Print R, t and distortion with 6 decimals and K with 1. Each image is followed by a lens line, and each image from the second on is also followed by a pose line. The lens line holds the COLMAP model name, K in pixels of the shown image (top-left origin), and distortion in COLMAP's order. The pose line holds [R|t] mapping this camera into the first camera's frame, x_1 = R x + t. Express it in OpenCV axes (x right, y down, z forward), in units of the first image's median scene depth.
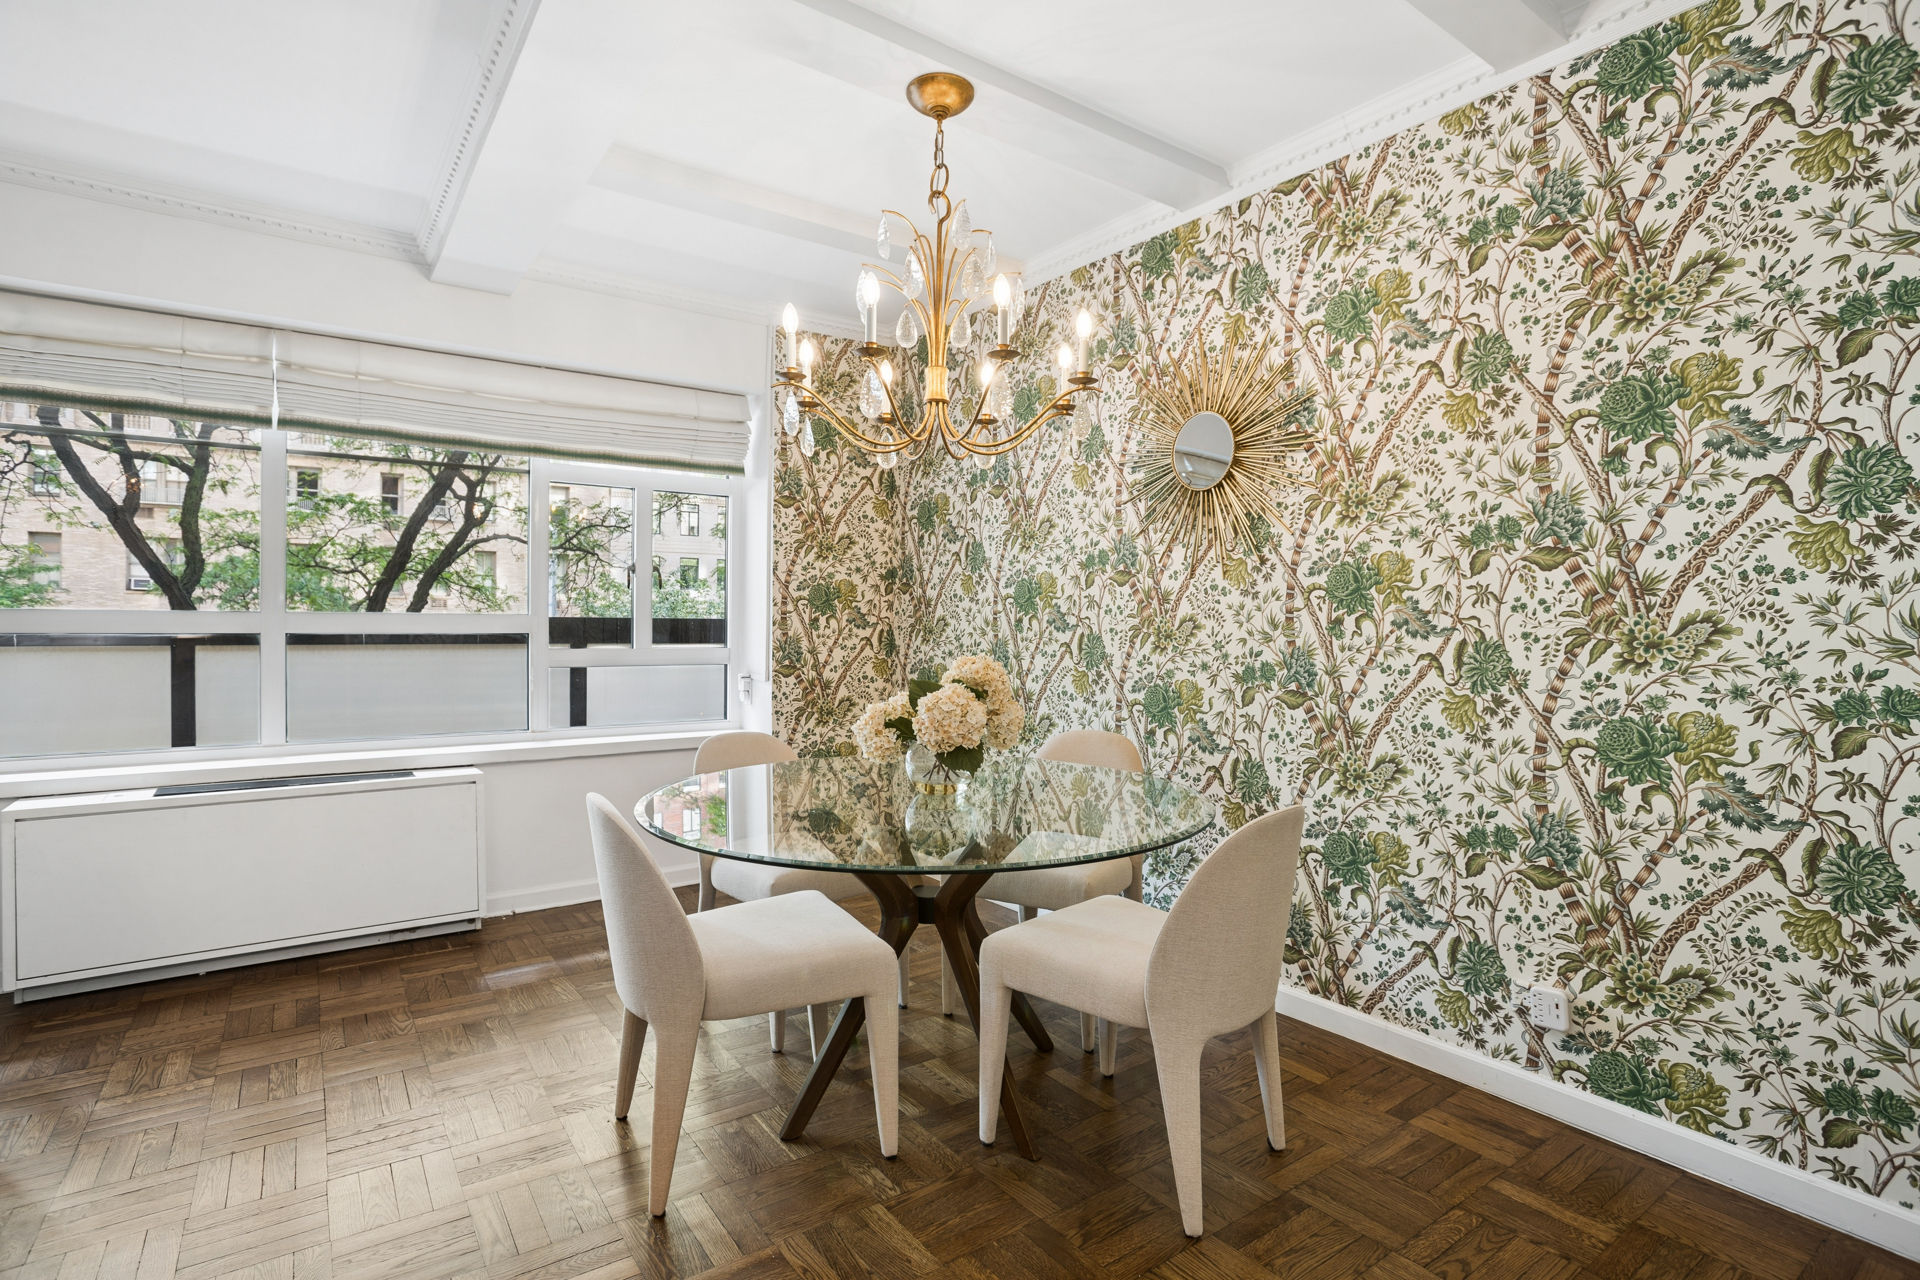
lens RADIAL K [[963.8, 0, 967.6], [0, 963.8, 626.4], [0, 0, 1]] dist [-0.057897, 0.024195]
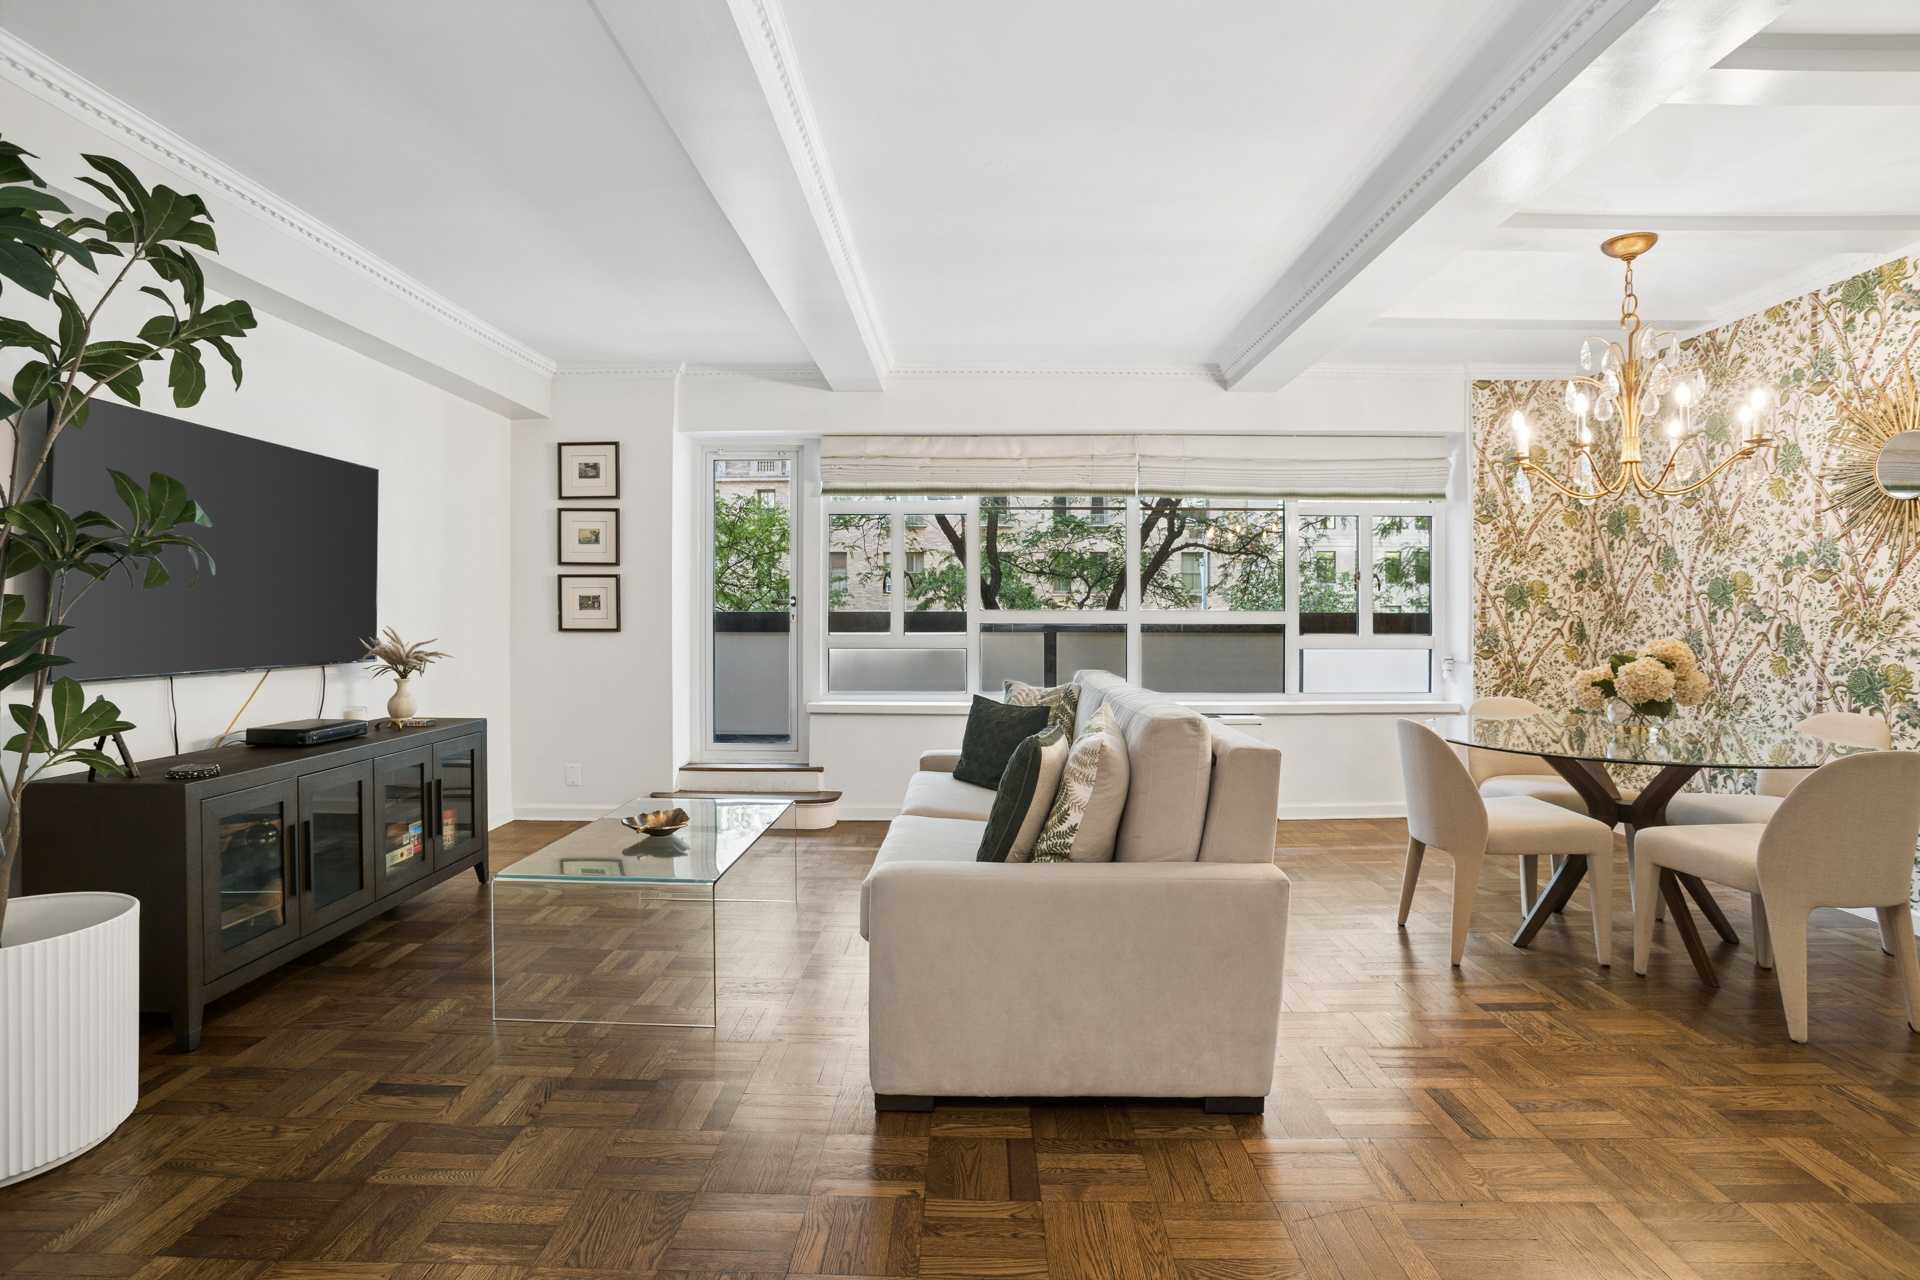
lens RADIAL K [[963.8, 0, 947.3], [0, 963.8, 615.0], [0, 0, 1]] dist [-0.057897, 0.024195]
pose [[0.794836, -0.006755, -0.606786, 0.005480], [0.003774, 0.999974, -0.006189, -0.000609], [0.606812, 0.002629, 0.794841, -0.536587]]
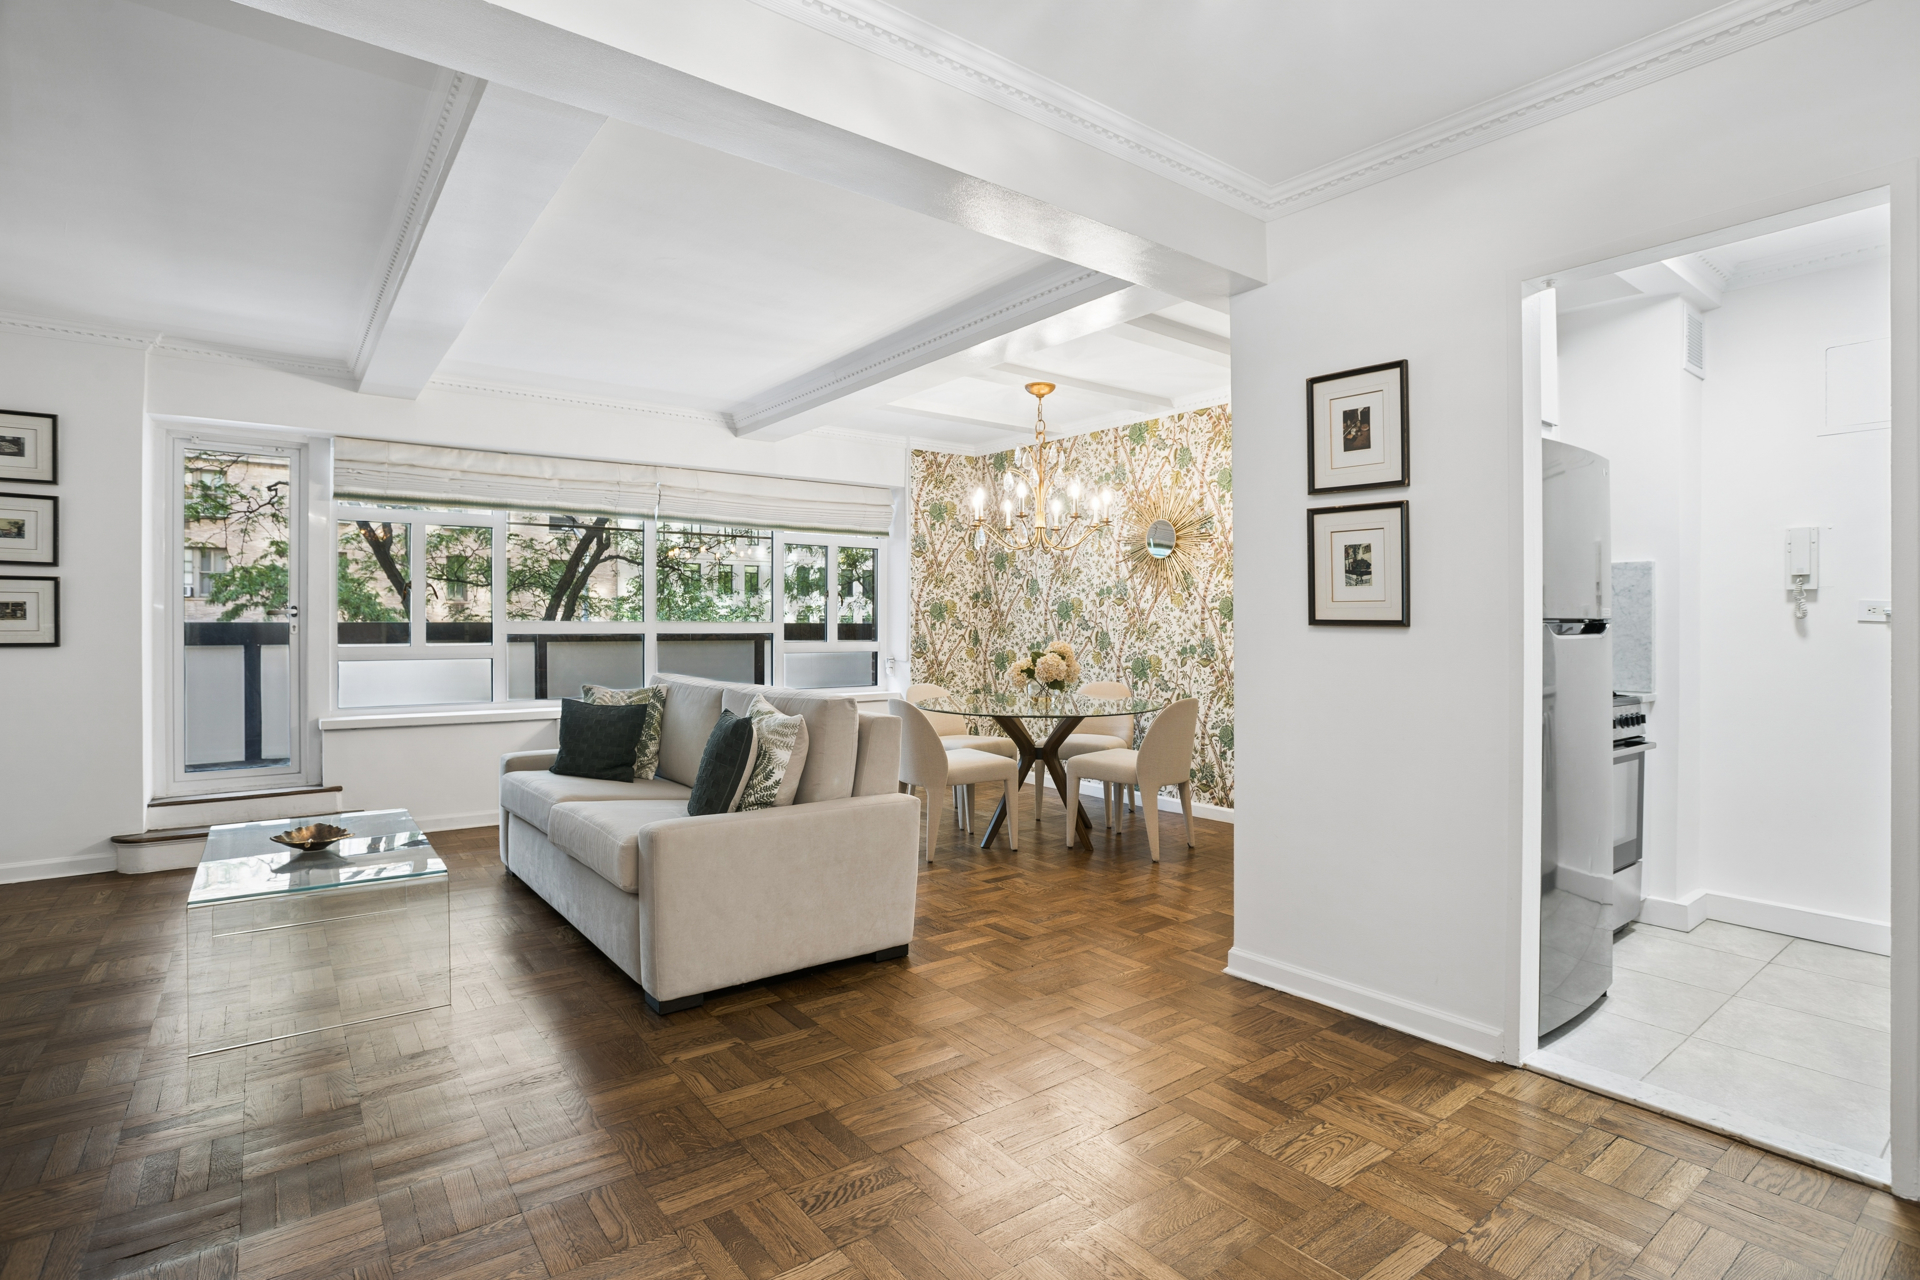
lens RADIAL K [[963.8, 0, 954.6], [0, 963.8, 621.3], [0, 0, 1]] dist [-0.057897, 0.024195]
pose [[0.999937, -0.006670, 0.009070, -0.184041], [0.006713, 0.999966, -0.004755, -0.005120], [-0.009038, 0.004815, 0.999948, -0.904156]]
